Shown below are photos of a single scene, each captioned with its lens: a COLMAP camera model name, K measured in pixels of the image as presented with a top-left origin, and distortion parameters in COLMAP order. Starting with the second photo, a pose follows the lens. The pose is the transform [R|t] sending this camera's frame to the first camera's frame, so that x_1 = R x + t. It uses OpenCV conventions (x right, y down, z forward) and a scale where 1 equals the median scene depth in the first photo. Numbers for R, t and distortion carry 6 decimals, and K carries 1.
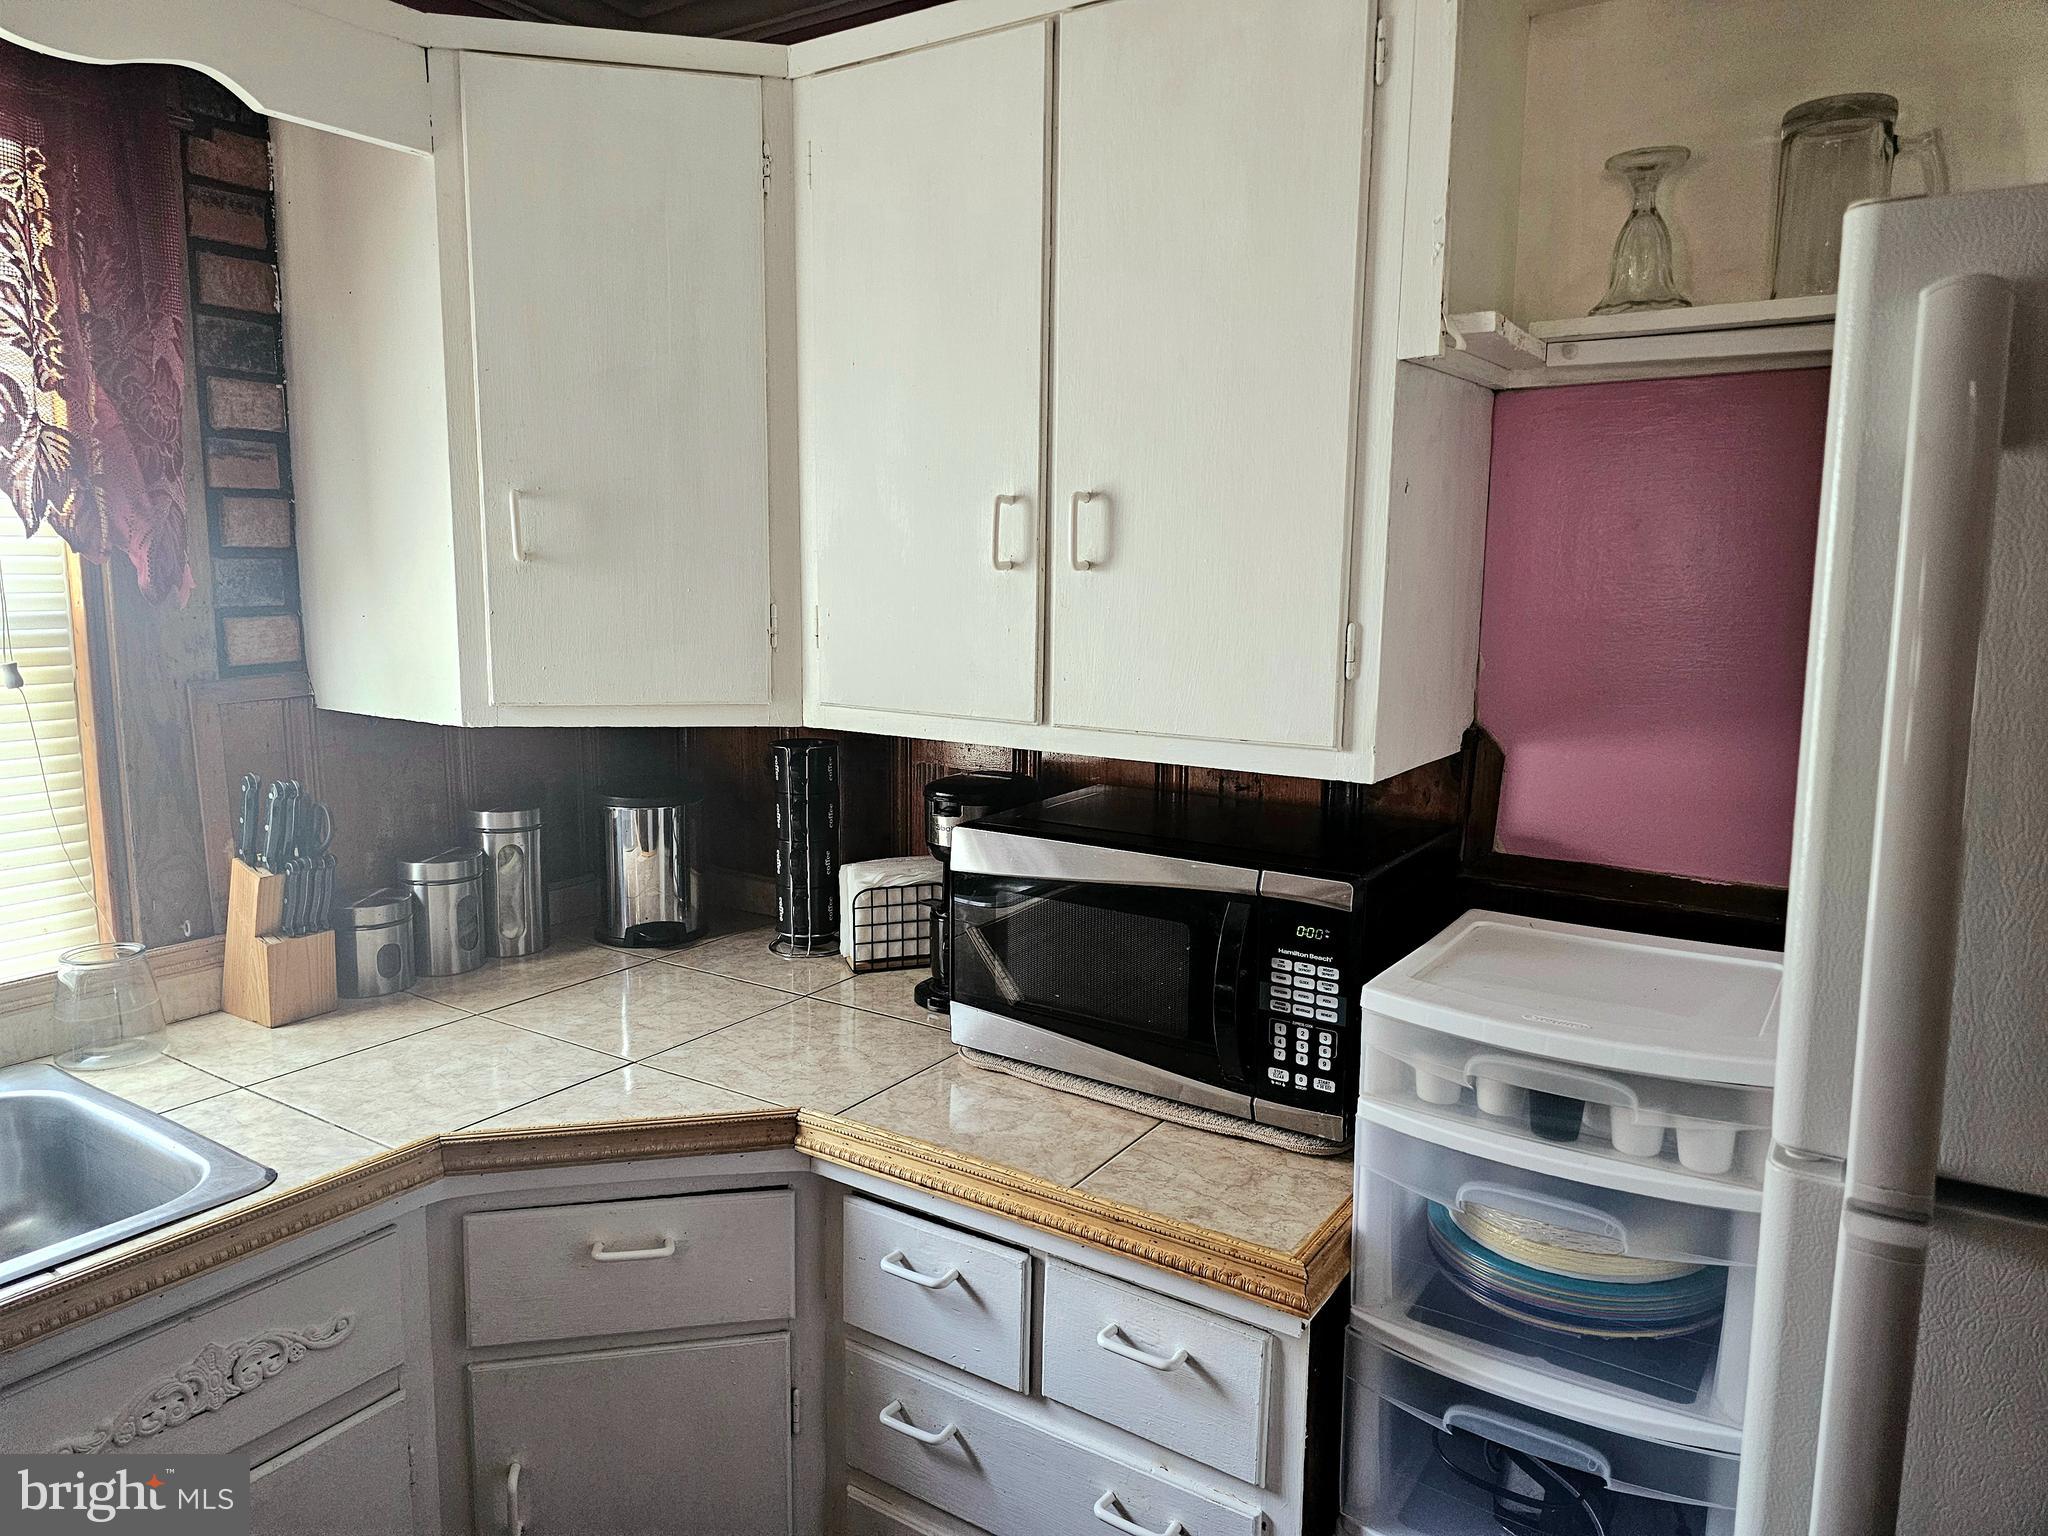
lens RADIAL K [[1367.4, 0, 1013.3], [0, 1367.4, 755.4], [0, 0, 1]] dist [0.051601, -0.042789]
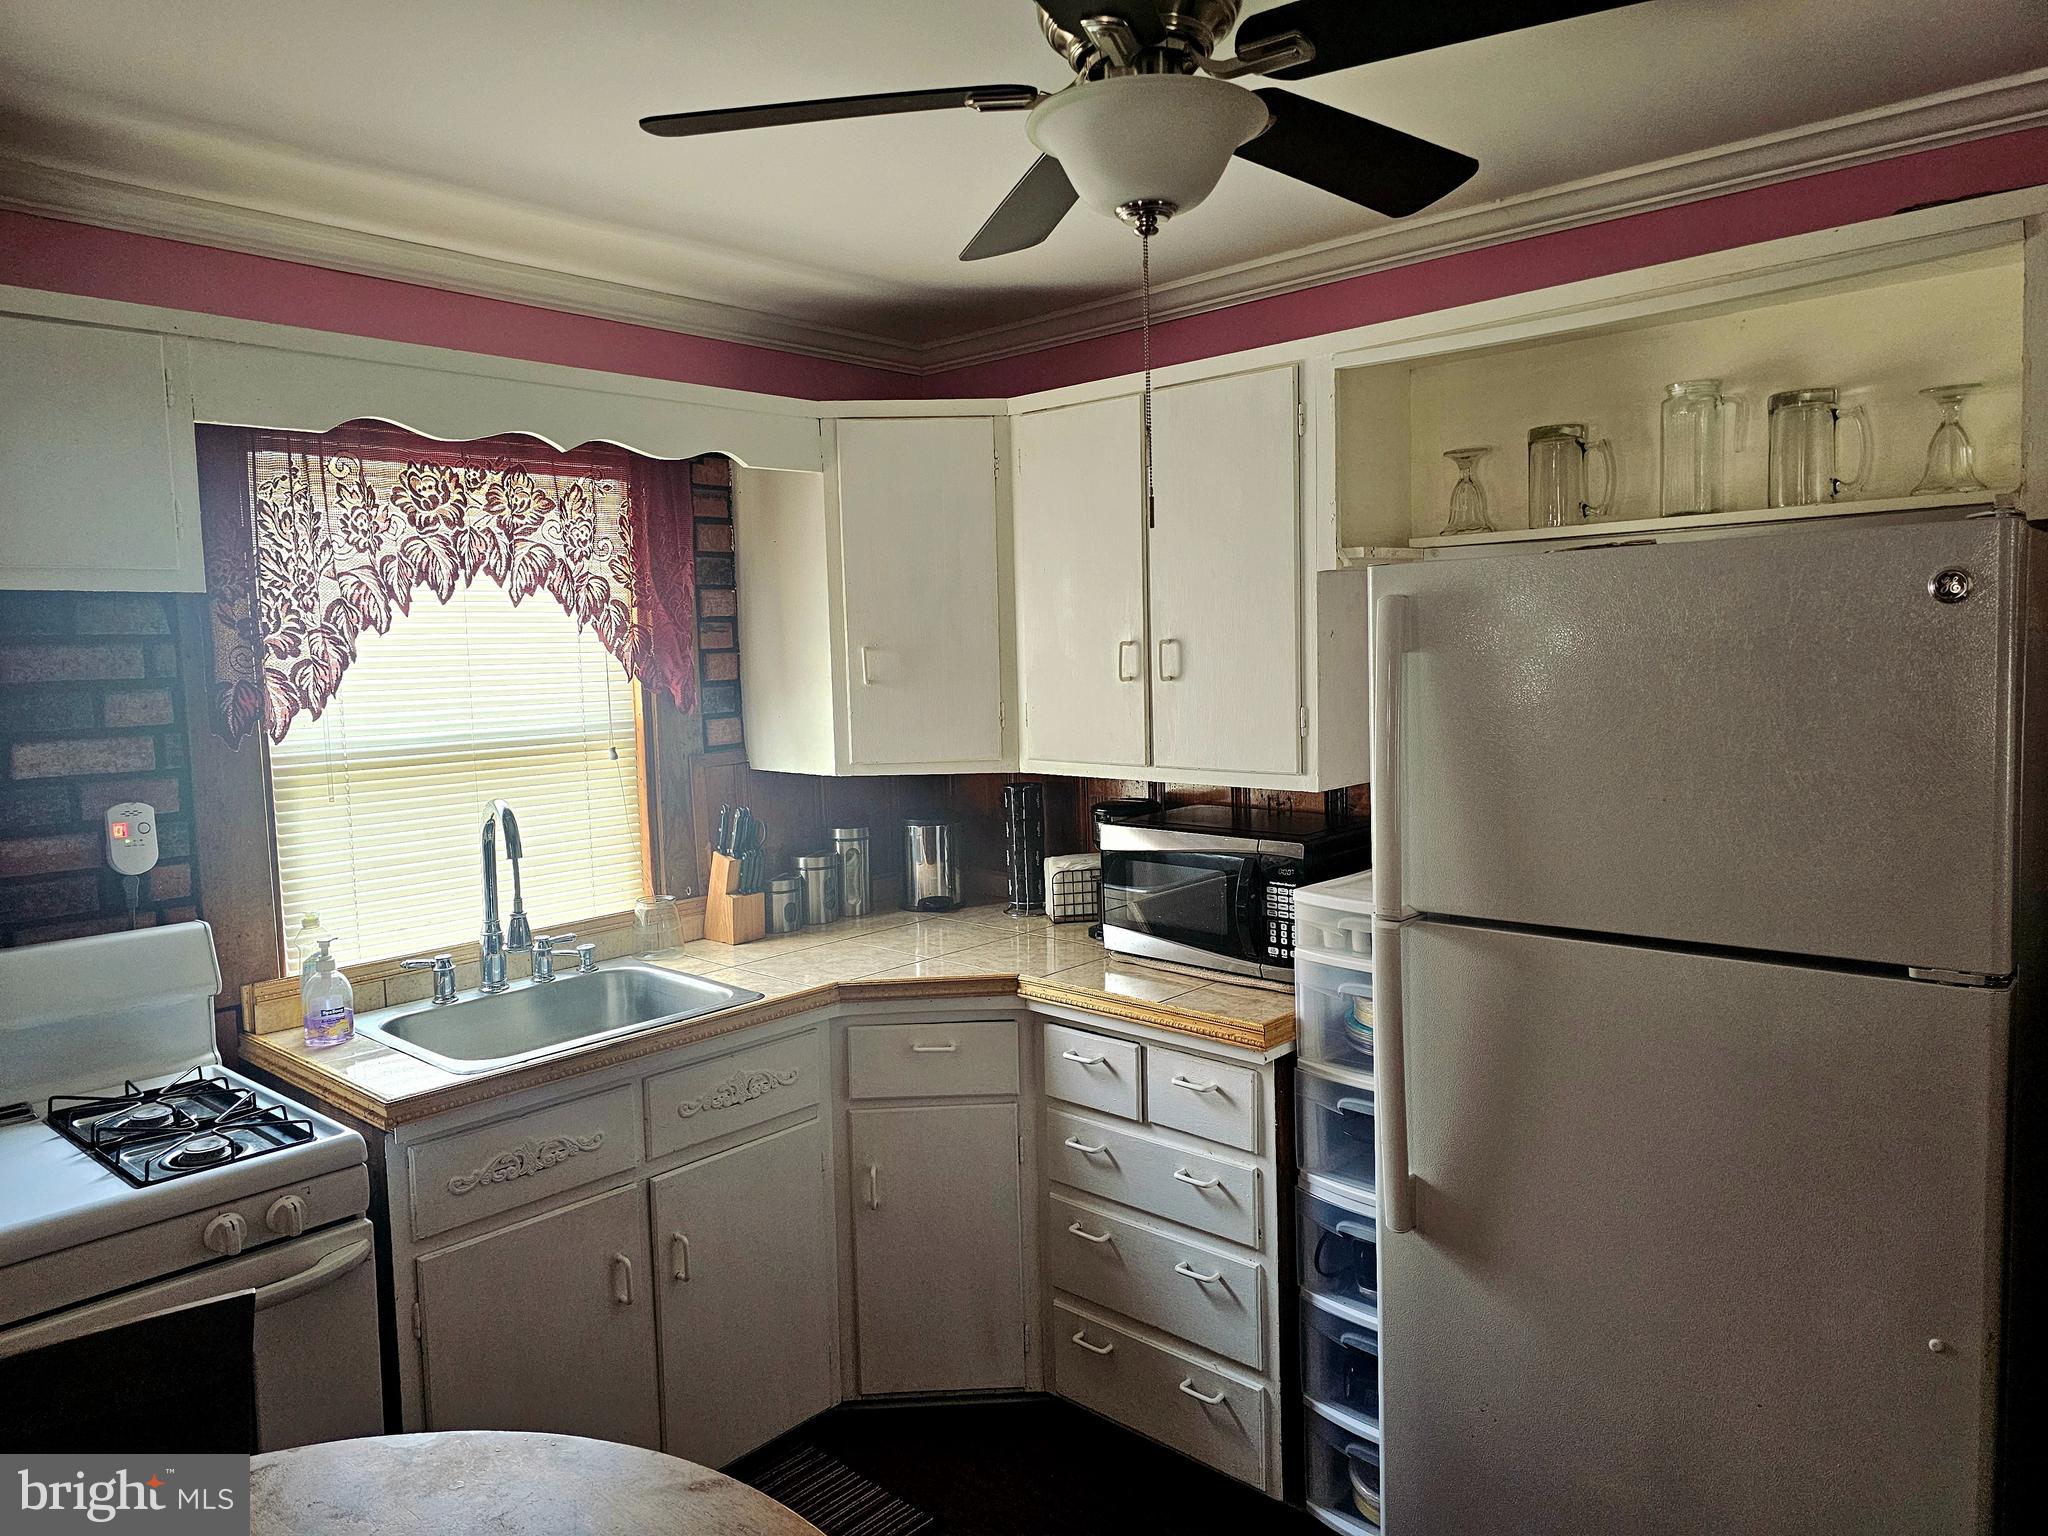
lens RADIAL K [[1367.4, 0, 1013.3], [0, 1367.4, 755.4], [0, 0, 1]] dist [0.051601, -0.042789]
pose [[0.985091, -0.023228, -0.170457, 0.145885], [0.013978, 0.998374, -0.055268, 0.057669], [0.171463, 0.052061, 0.983814, -0.769296]]
